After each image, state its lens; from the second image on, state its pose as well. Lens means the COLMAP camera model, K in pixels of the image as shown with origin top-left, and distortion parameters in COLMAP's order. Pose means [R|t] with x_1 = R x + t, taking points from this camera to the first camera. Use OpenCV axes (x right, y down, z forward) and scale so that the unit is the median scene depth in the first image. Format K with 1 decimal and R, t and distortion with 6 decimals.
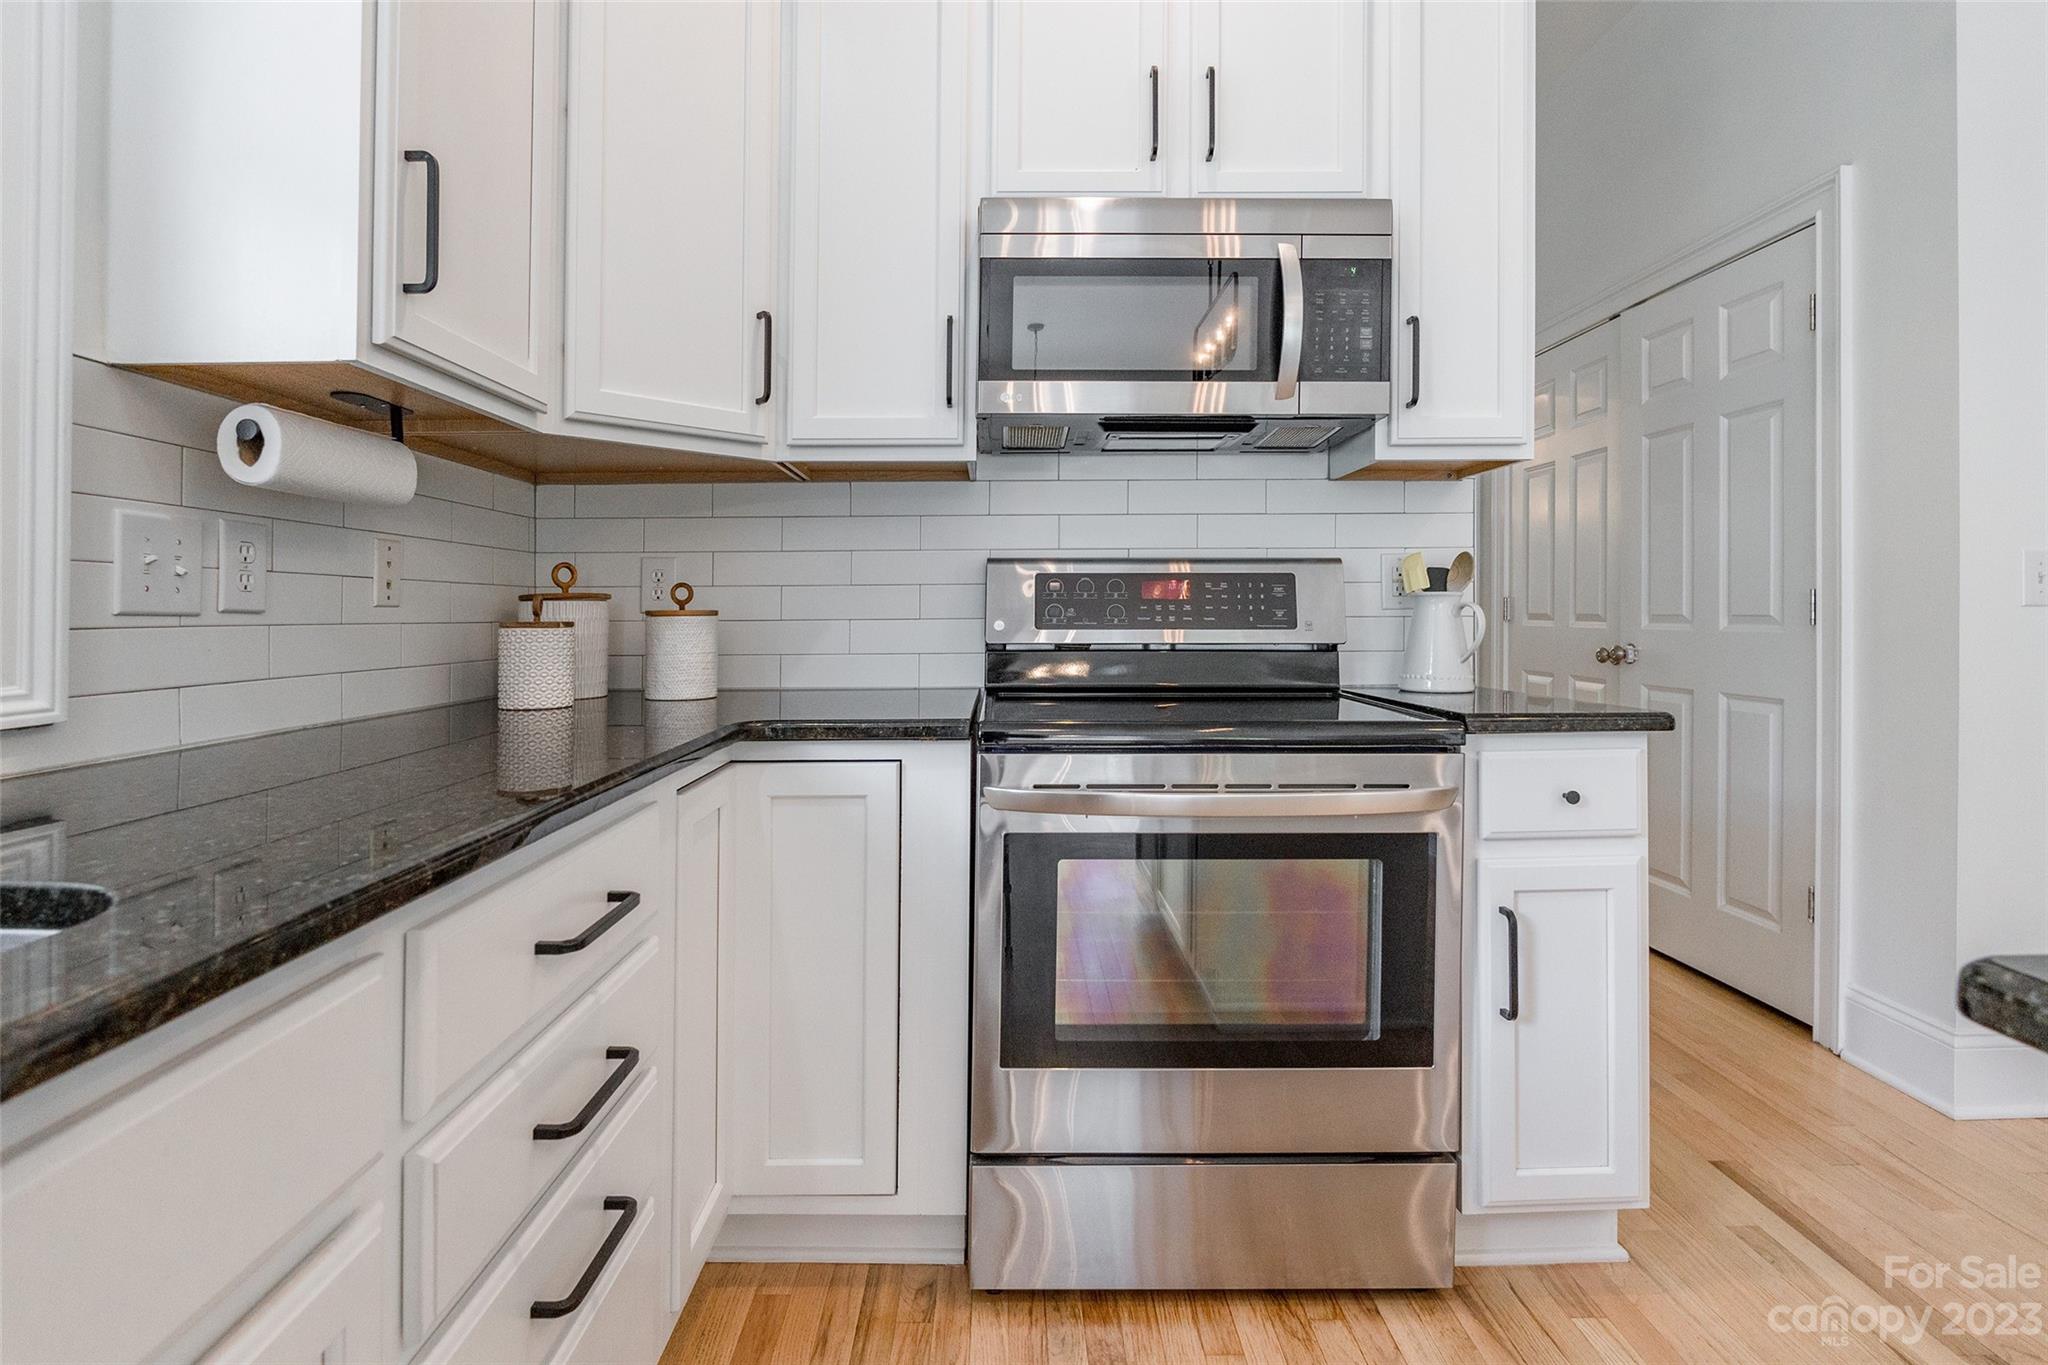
lens RADIAL K [[951.3, 0, 1024.1], [0, 951.3, 653.4], [0, 0, 1]] dist [-0.001101, -0.000608]
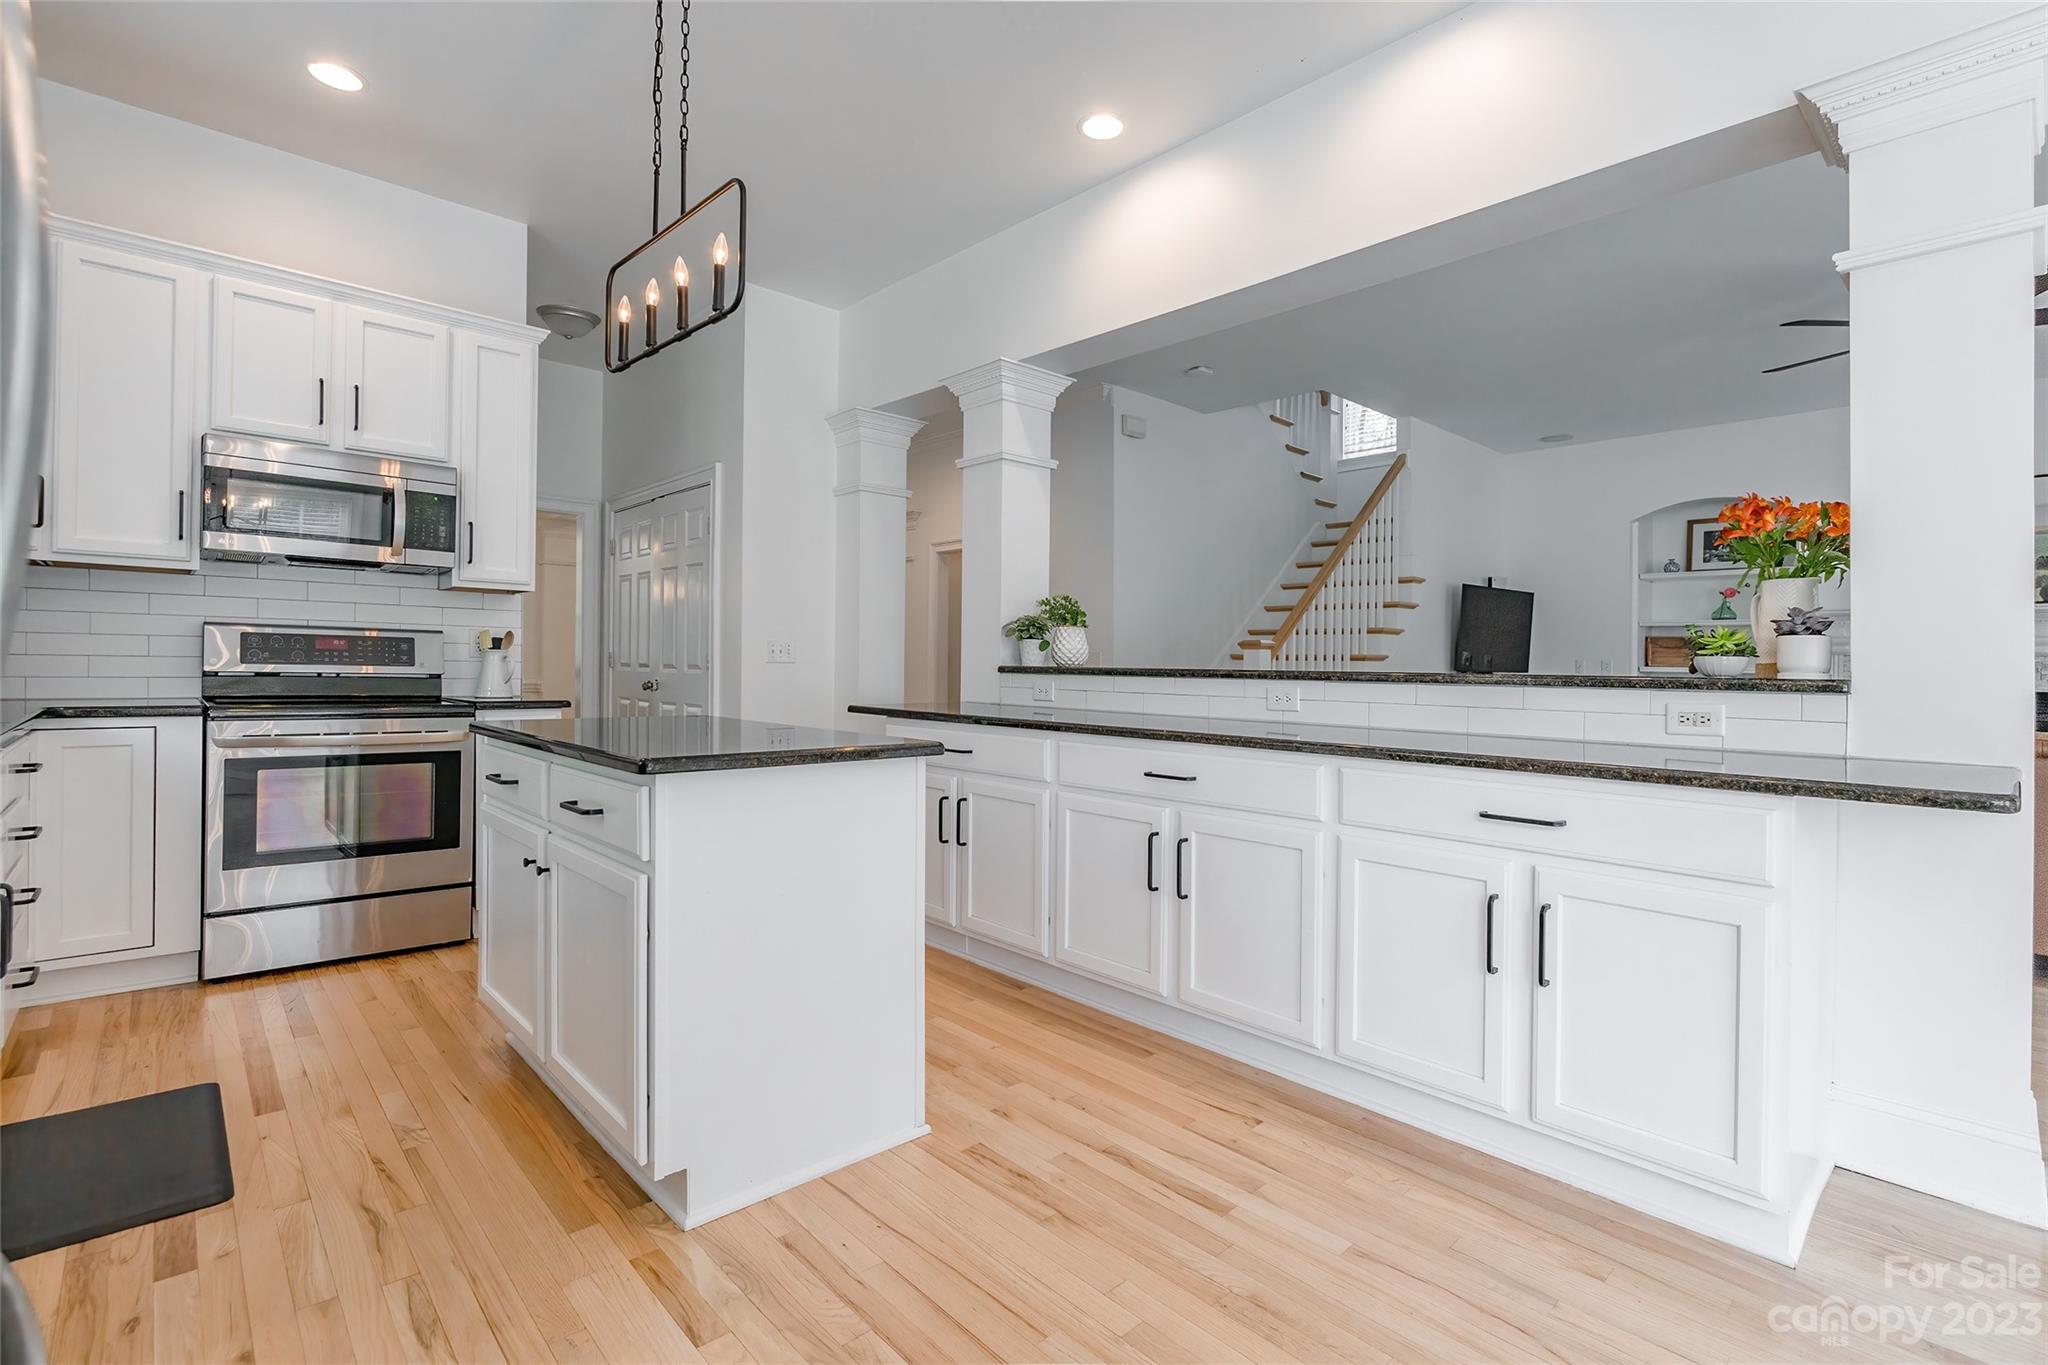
lens RADIAL K [[934.8, 0, 1050.1], [0, 934.8, 691.6], [0, 0, 1]] dist [0.001709, -0.008416]
pose [[0.734750, -0.000062, 0.678338, -0.063966], [0.009890, 0.999895, -0.010621, 0.066760], [-0.678266, 0.014513, 0.734673, -1.450410]]
